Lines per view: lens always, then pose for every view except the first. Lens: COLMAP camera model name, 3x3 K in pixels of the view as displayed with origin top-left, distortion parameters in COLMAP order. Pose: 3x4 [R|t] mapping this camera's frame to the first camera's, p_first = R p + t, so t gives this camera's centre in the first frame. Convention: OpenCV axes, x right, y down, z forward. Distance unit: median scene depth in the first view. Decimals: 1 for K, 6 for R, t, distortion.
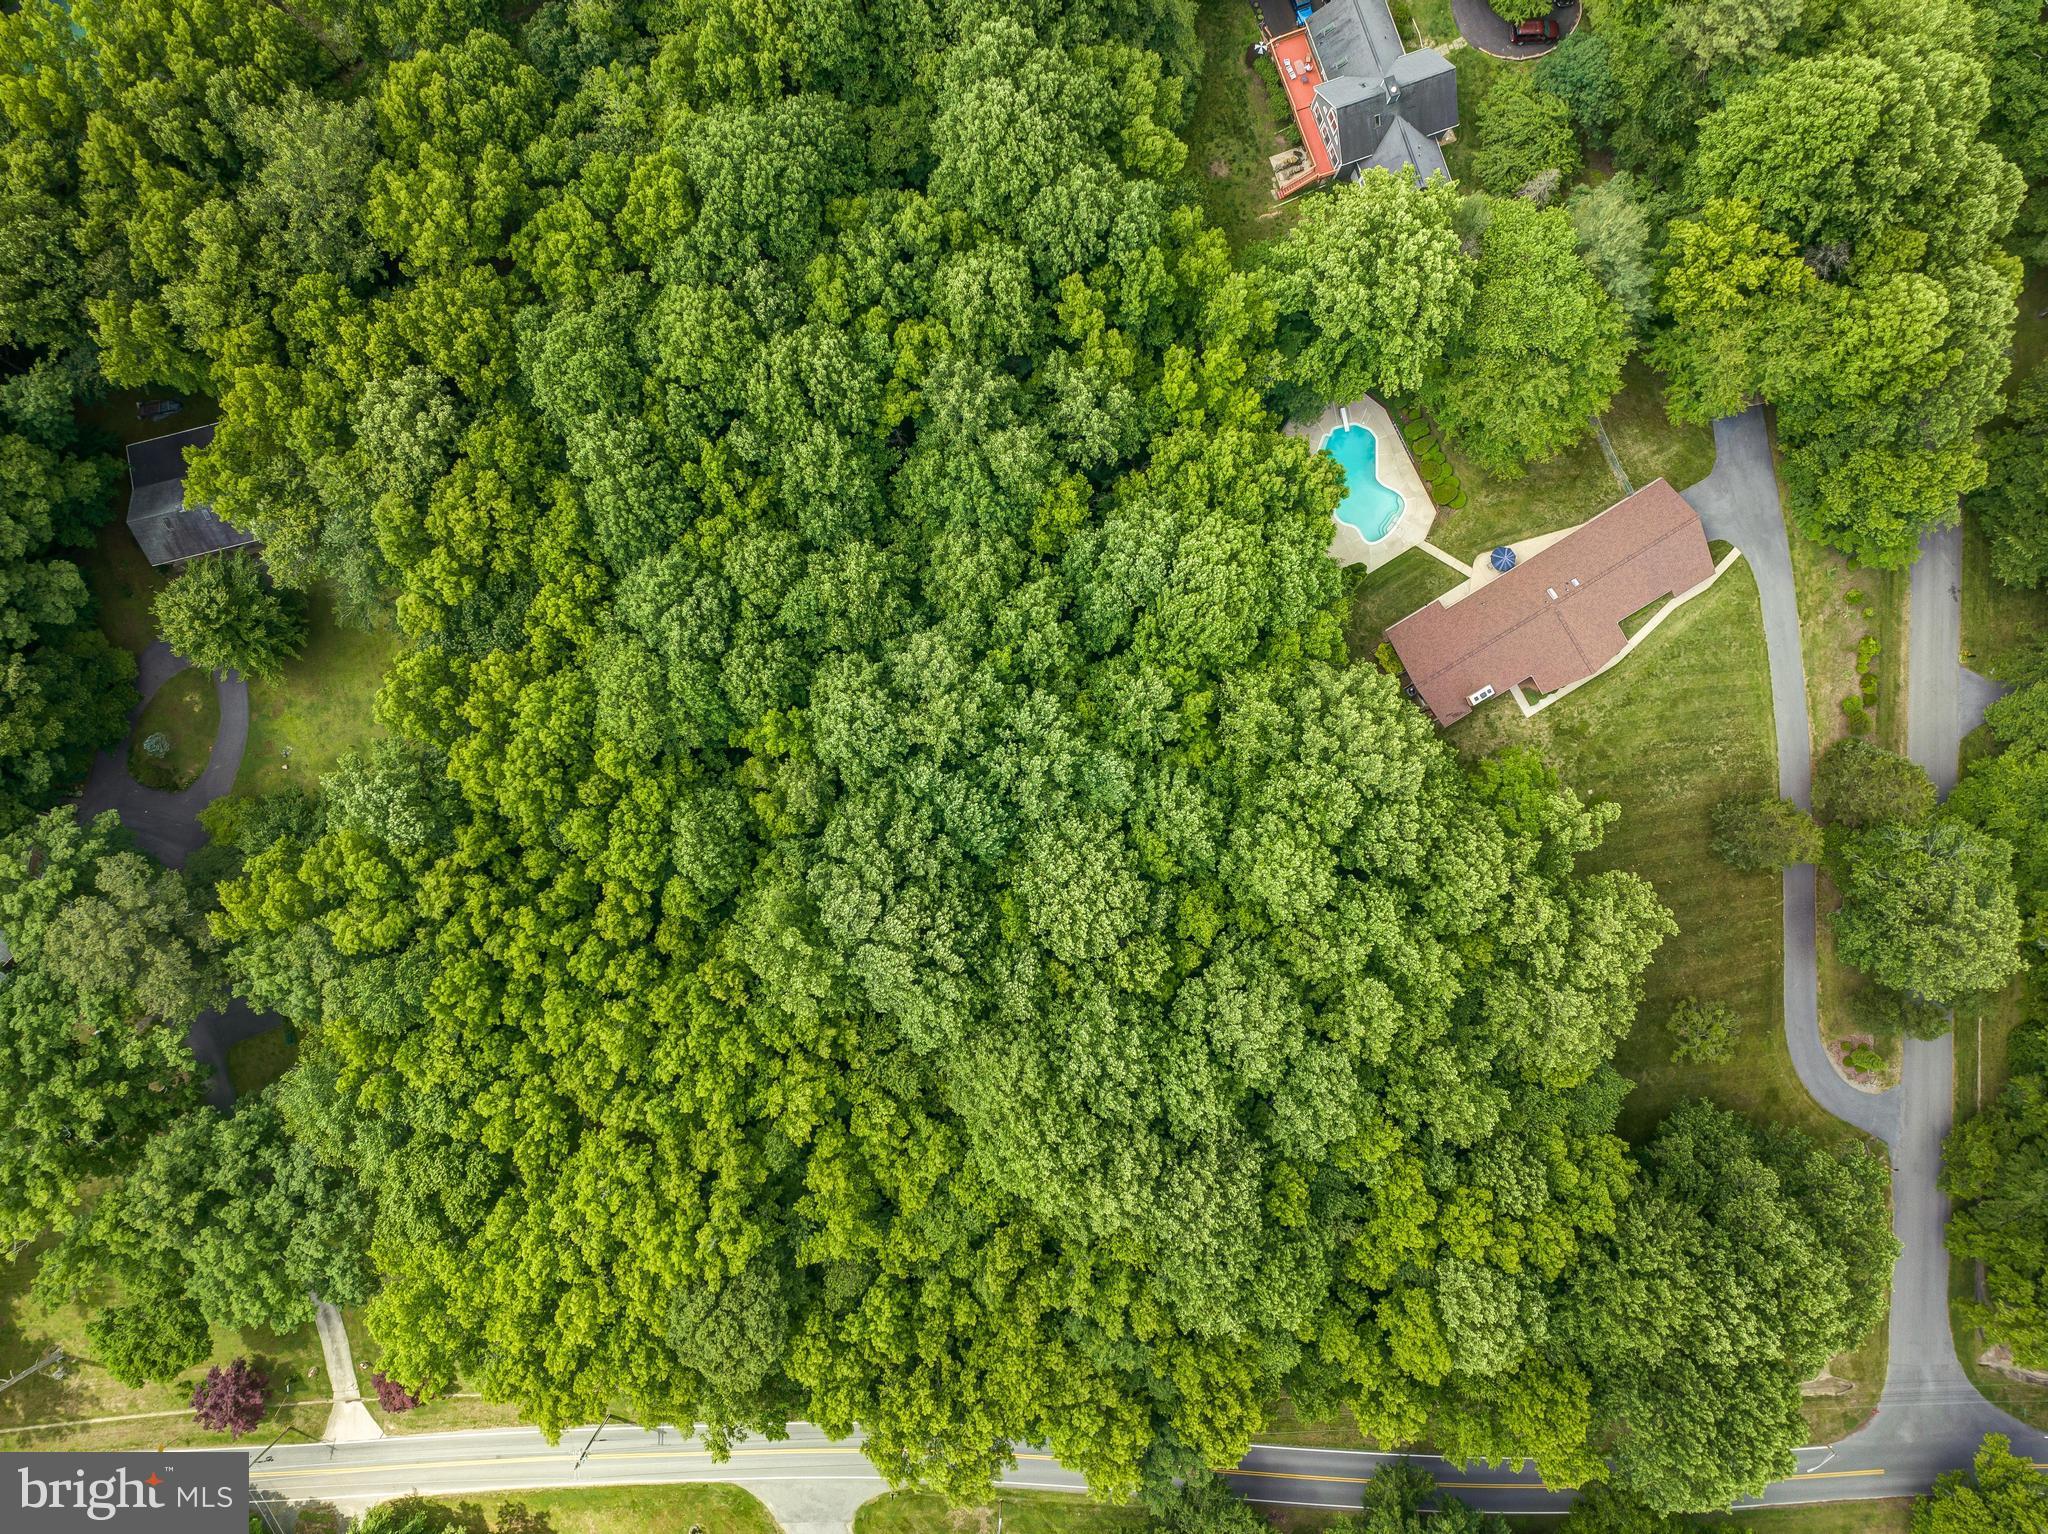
lens RADIAL K [[1431.1, 0, 1023.7], [0, 1431.1, 768.5], [0, 0, 1]] dist [-0.037283, 0.003576]
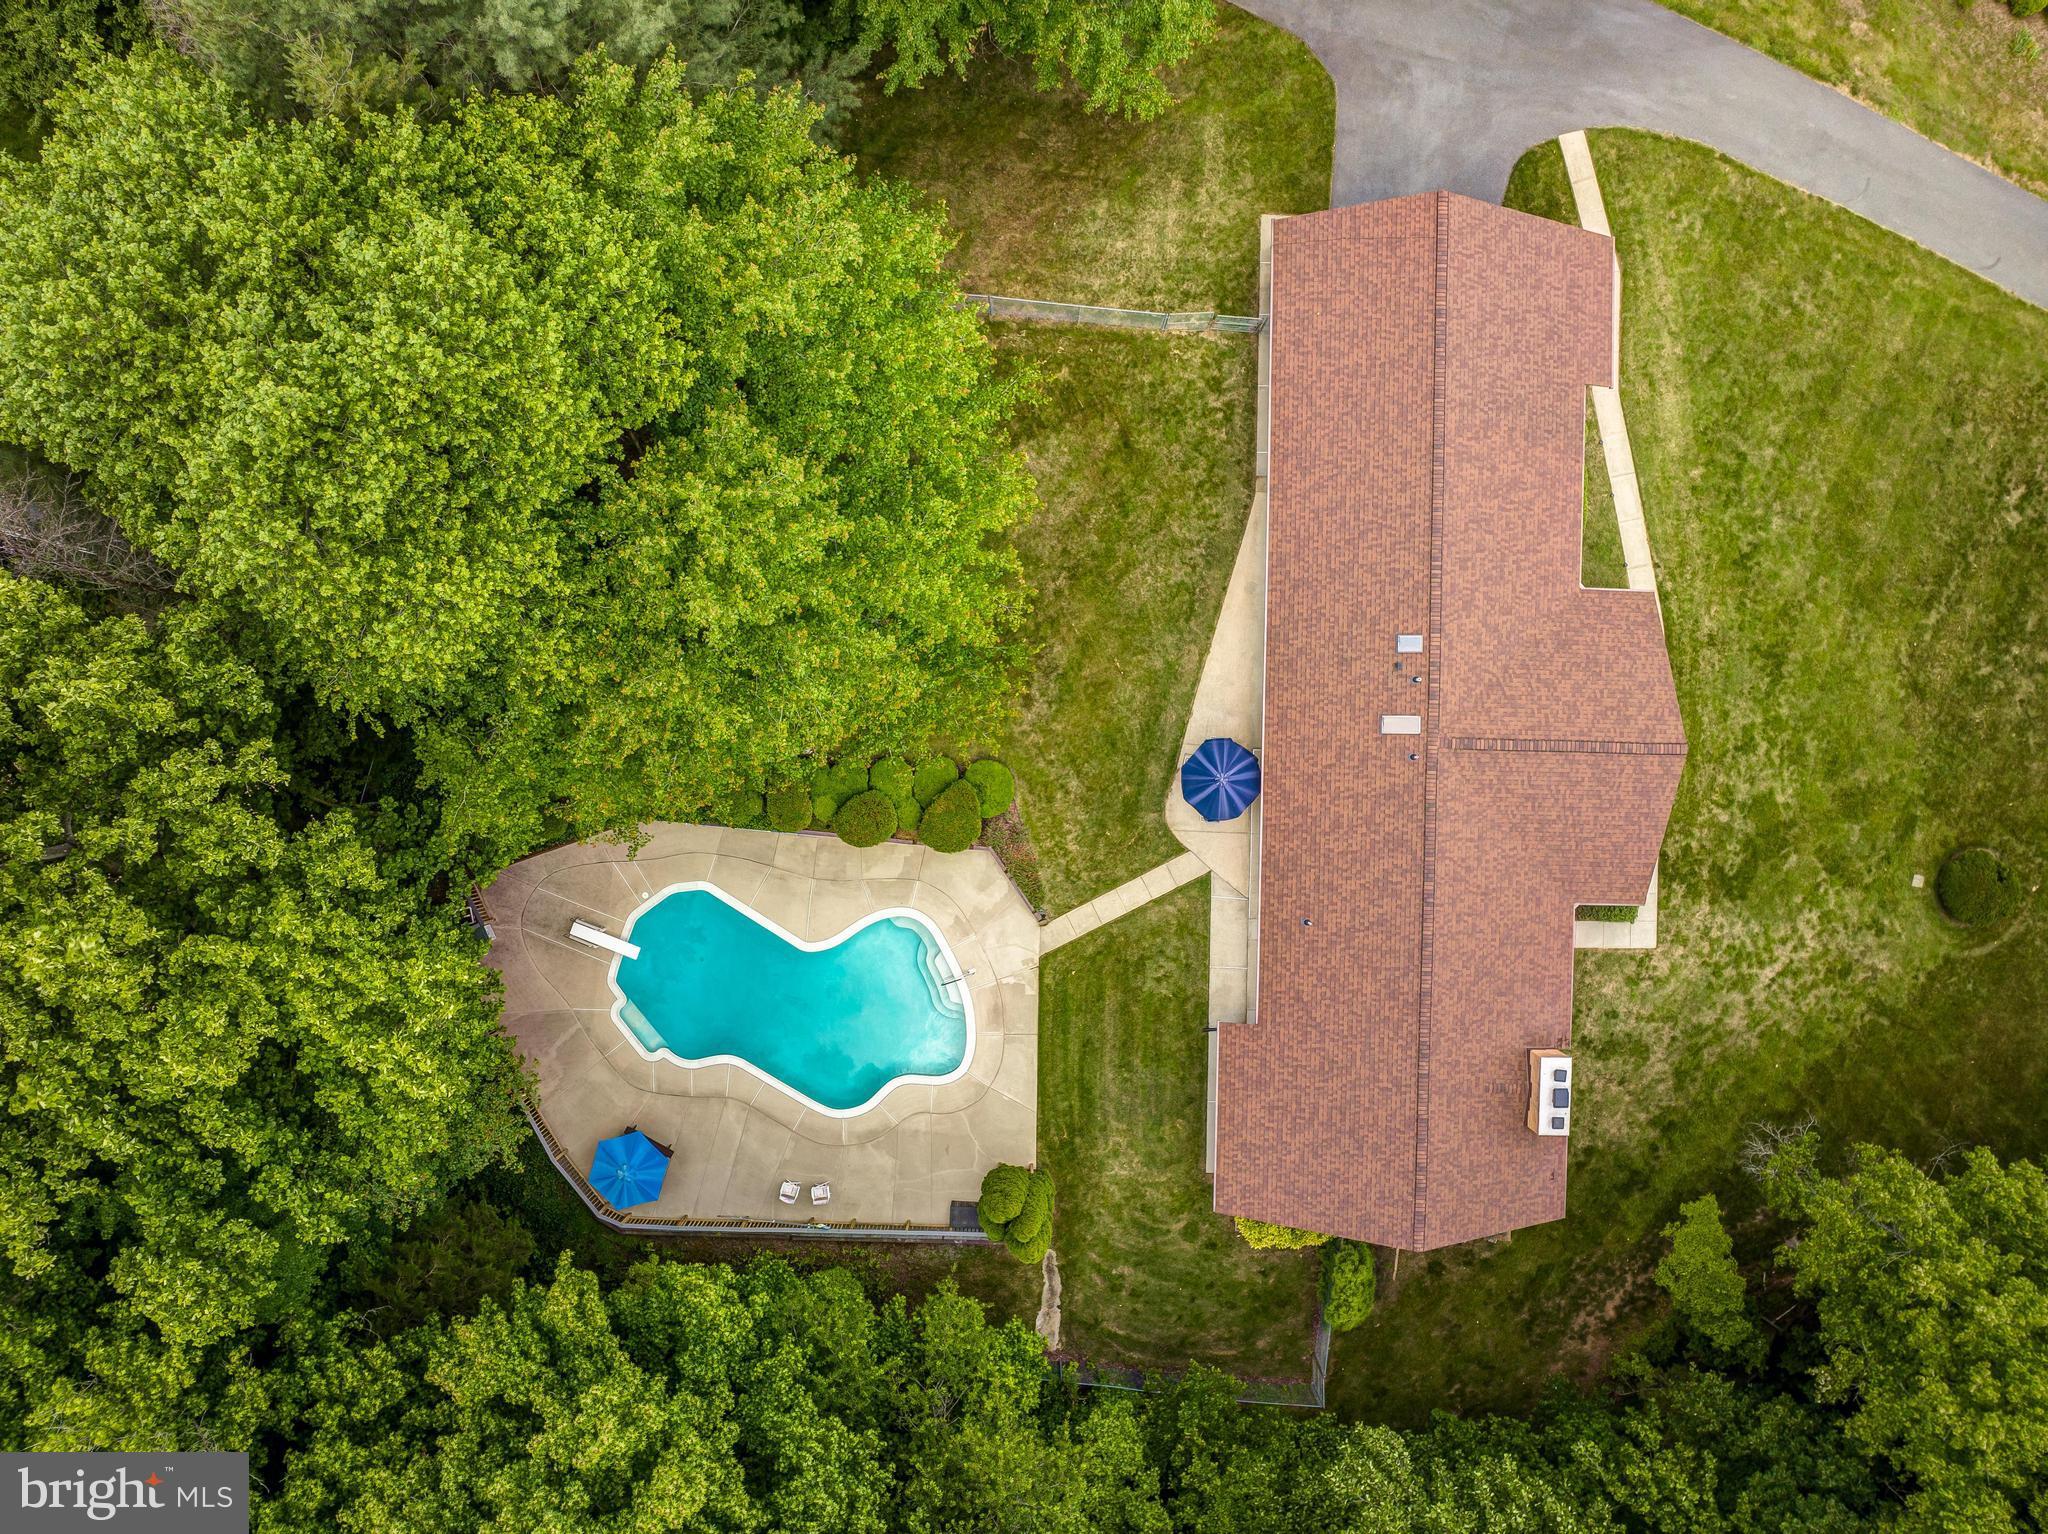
lens RADIAL K [[1431.1, 0, 1022.9], [0, 1431.1, 767.3], [0, 0, 1]] dist [-0.037283, 0.003576]
pose [[0.534645, -0.845073, -0.002673, 0.313567], [0.845010, 0.534639, -0.010933, -0.180141], [0.010669, 0.003586, 0.999937, 0.672511]]
